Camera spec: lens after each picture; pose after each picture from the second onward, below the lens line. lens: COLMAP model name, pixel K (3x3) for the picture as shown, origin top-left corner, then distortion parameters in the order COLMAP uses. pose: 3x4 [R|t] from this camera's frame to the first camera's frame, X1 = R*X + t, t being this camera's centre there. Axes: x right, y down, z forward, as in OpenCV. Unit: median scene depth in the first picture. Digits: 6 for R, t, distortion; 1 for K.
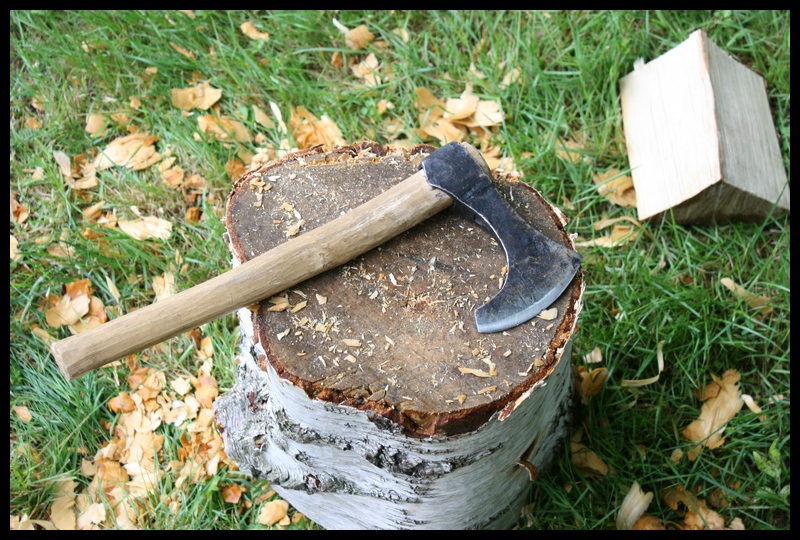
lens RADIAL K [[1553.8, 0, 397.7], [0, 1553.8, 266.2], [0, 0, 1]] dist [0.038503, 0.000000]
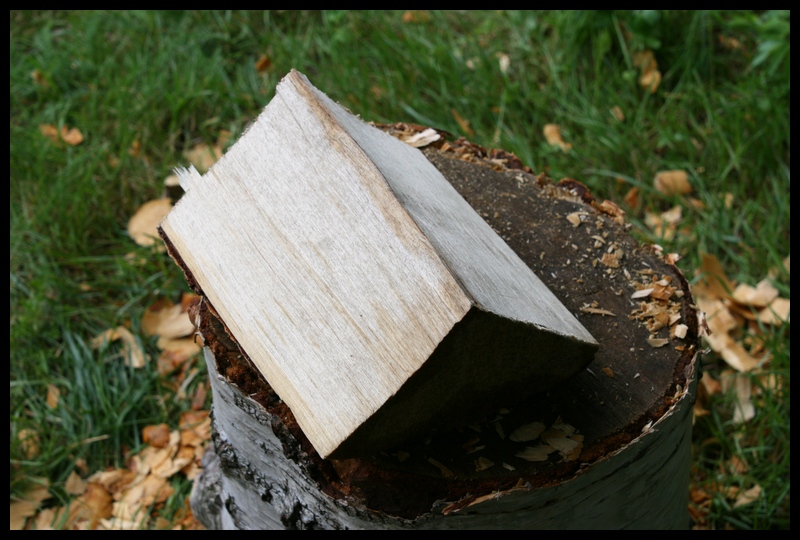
lens RADIAL K [[1628.7, 0, 400.5], [0, 1628.7, 270.4], [0, 0, 1]] dist [0.103535, 0.000000]
pose [[0.852864, 0.344872, -0.392028, 0.217440], [-0.438014, 0.881235, -0.177674, 0.106873], [0.284194, 0.323246, 0.902633, 0.270668]]
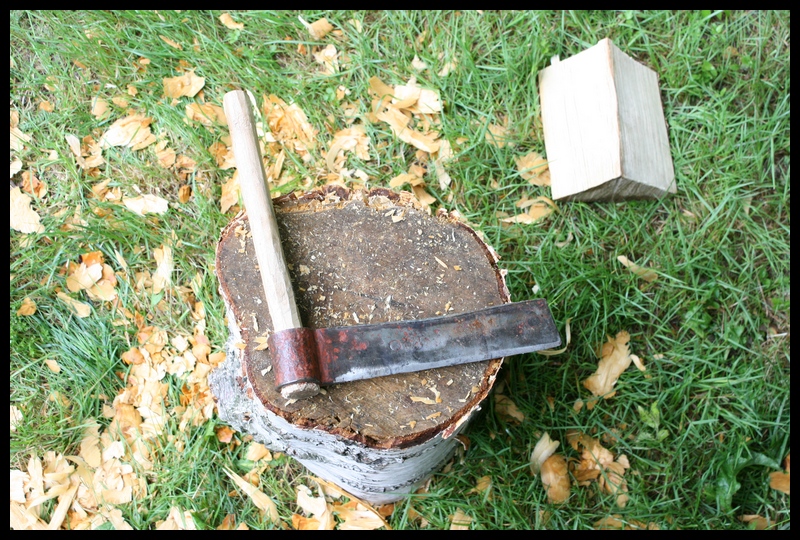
lens RADIAL K [[1204.1, 0, 402.5], [0, 1204.1, 273.9], [0, 0, 1]] dist [-0.027330, 0.000000]
pose [[0.998727, -0.007465, 0.049891, -0.010667], [-0.003381, 0.976863, 0.213841, -0.180585], [-0.050333, -0.213738, 0.975594, 0.072191]]
